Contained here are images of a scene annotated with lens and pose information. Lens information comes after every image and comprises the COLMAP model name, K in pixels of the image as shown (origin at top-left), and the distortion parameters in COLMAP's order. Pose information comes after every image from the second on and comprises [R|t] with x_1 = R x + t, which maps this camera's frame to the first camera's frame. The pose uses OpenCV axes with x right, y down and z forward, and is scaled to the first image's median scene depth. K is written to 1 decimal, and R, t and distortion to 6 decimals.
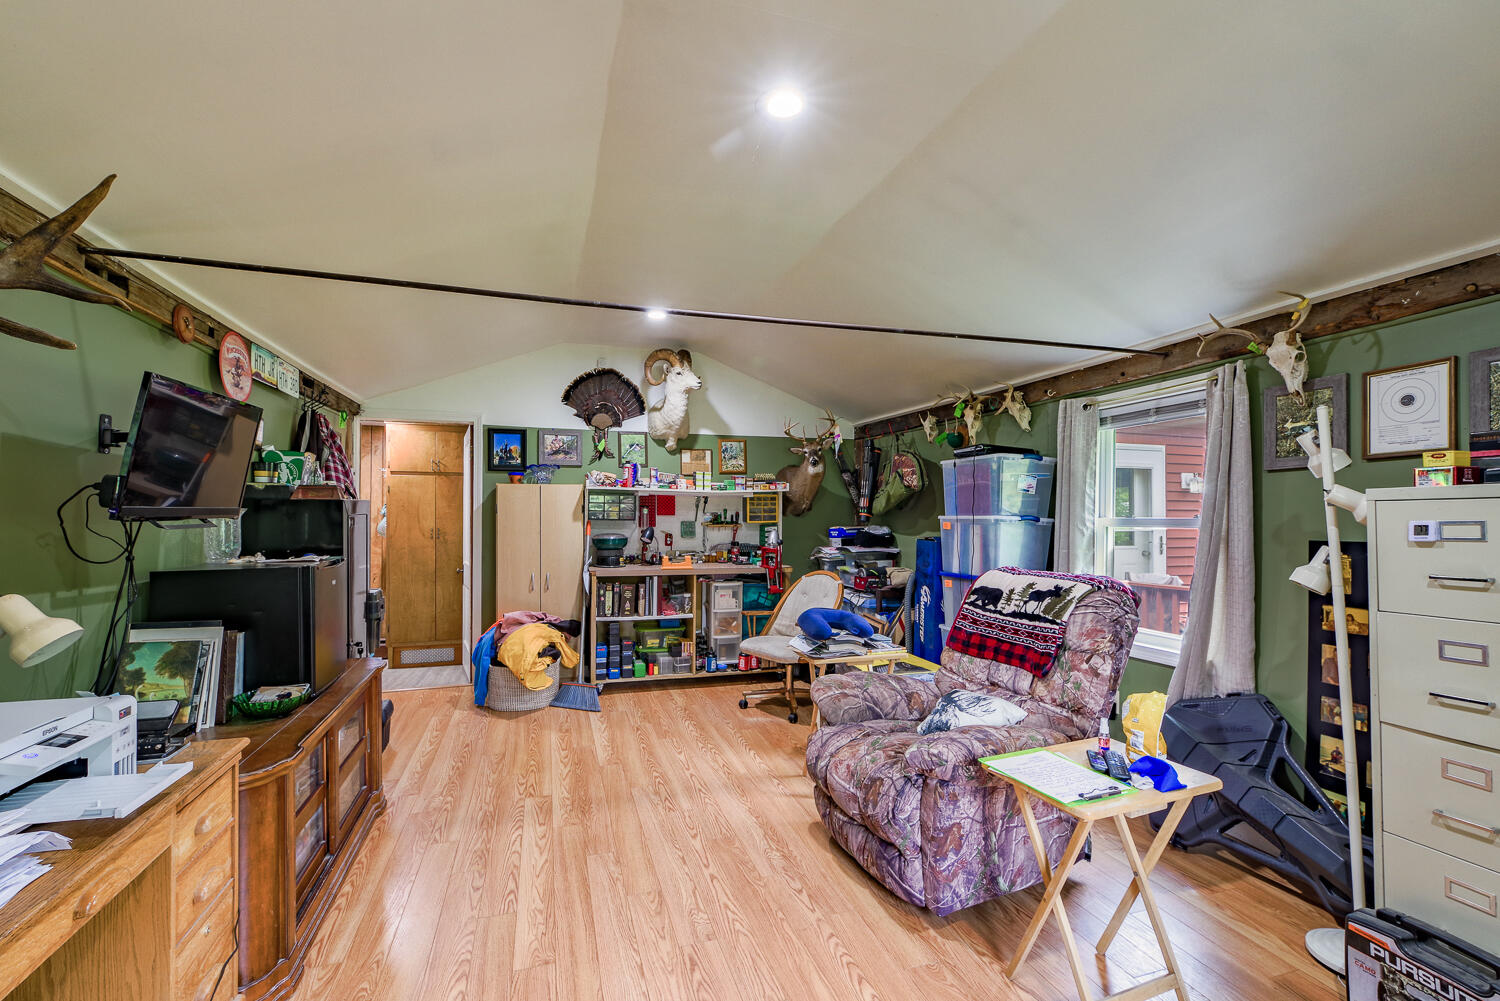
lens RADIAL K [[653.7, 0, 746.2], [0, 653.7, 510.7], [0, 0, 1]] dist [0.000810, 0.000201]
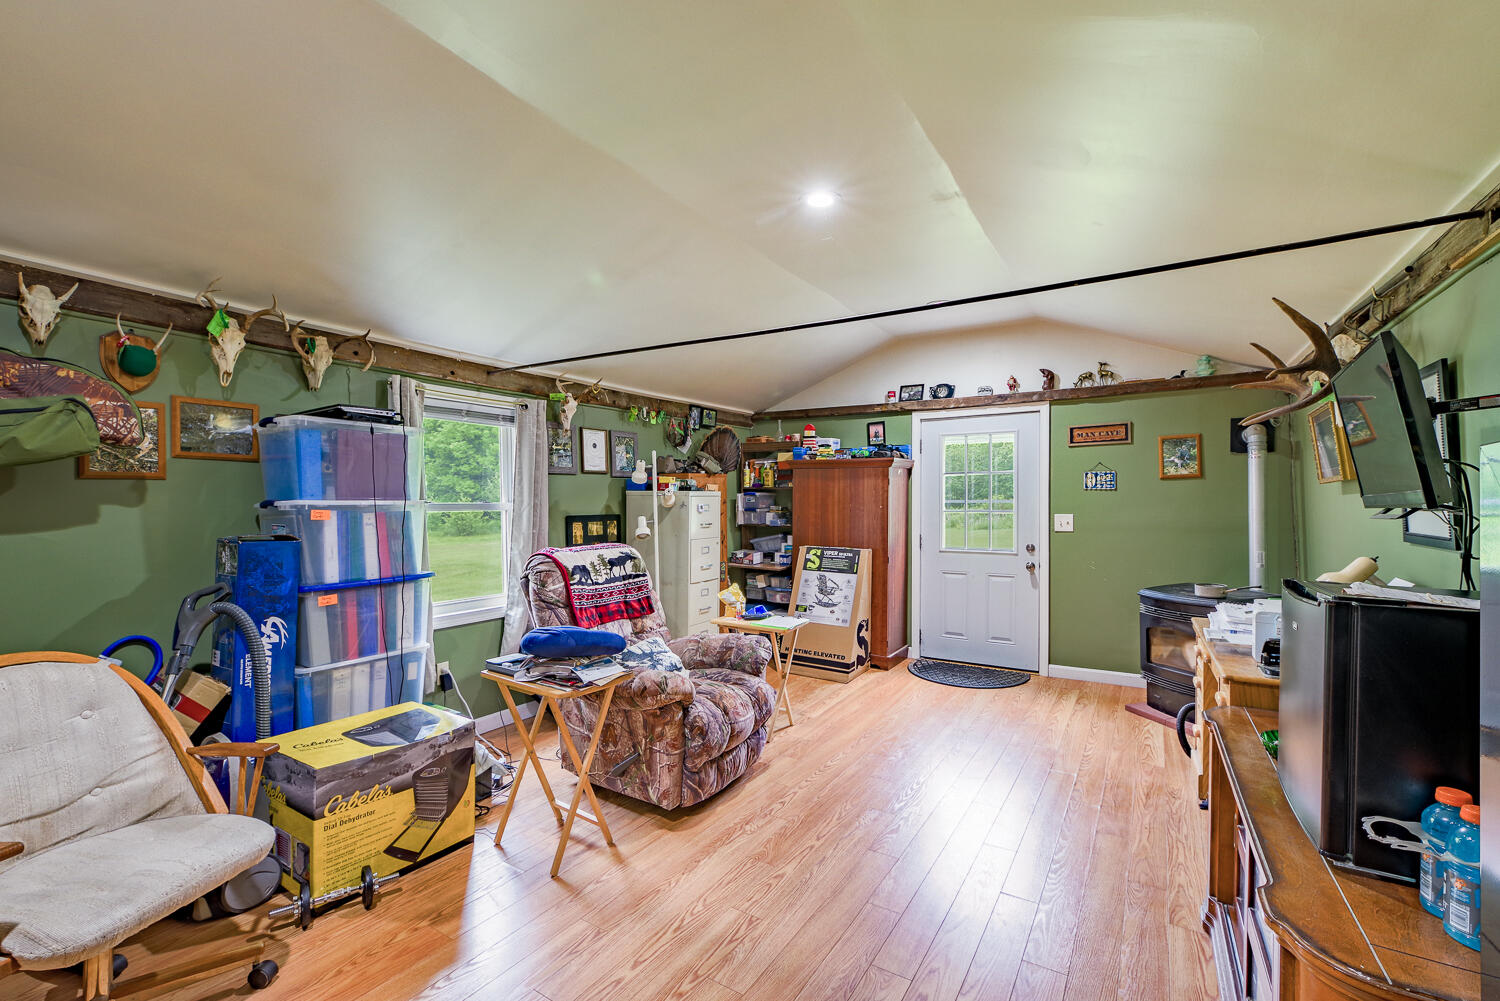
lens RADIAL K [[653.7, 0, 745.8], [0, 653.7, 505.1], [0, 0, 1]] dist [0.000810, 0.000201]
pose [[-0.650933, -0.006144, 0.759110, -0.600081], [-0.011227, 0.999936, -0.001534, 0.011213], [-0.759052, -0.009521, -0.650960, 1.372667]]
